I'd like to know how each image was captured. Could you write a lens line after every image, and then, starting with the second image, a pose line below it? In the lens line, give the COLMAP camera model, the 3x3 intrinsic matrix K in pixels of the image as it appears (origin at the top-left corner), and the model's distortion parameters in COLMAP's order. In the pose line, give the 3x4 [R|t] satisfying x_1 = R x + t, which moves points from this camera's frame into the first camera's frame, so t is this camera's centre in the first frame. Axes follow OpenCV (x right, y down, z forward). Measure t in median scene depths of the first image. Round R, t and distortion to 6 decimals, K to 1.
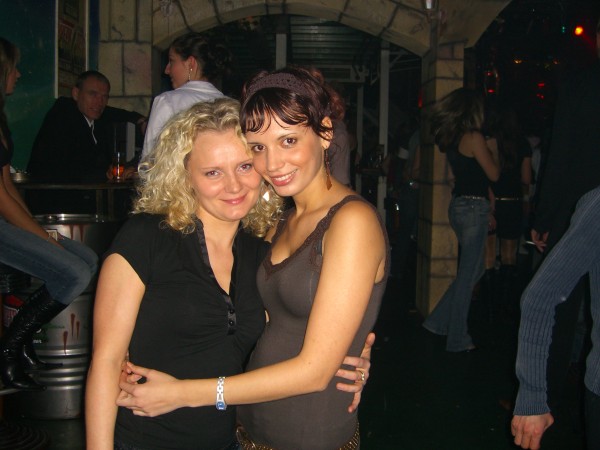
lens RADIAL K [[656.2, 0, 299.3], [0, 656.2, 225.8], [0, 0, 1]] dist [-0.087872, 0.000000]
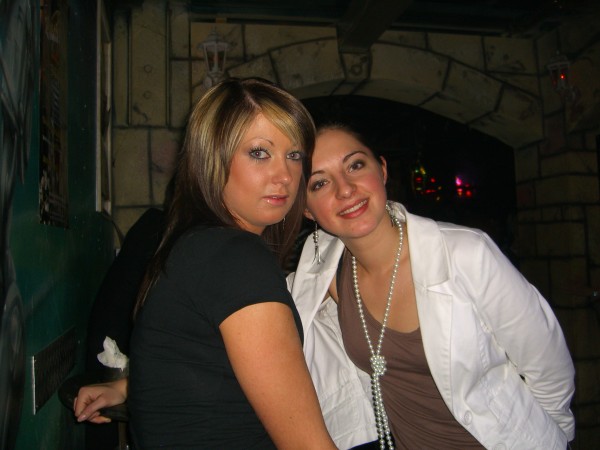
lens RADIAL K [[656.2, 0, 300.7], [0, 656.2, 223.7], [0, 0, 1]] dist [-0.087872, 0.000000]
pose [[0.977701, -0.030378, 0.207791, -0.261915], [0.062297, 0.986897, -0.148841, -0.069193], [-0.200547, 0.158467, 0.966783, 0.308754]]
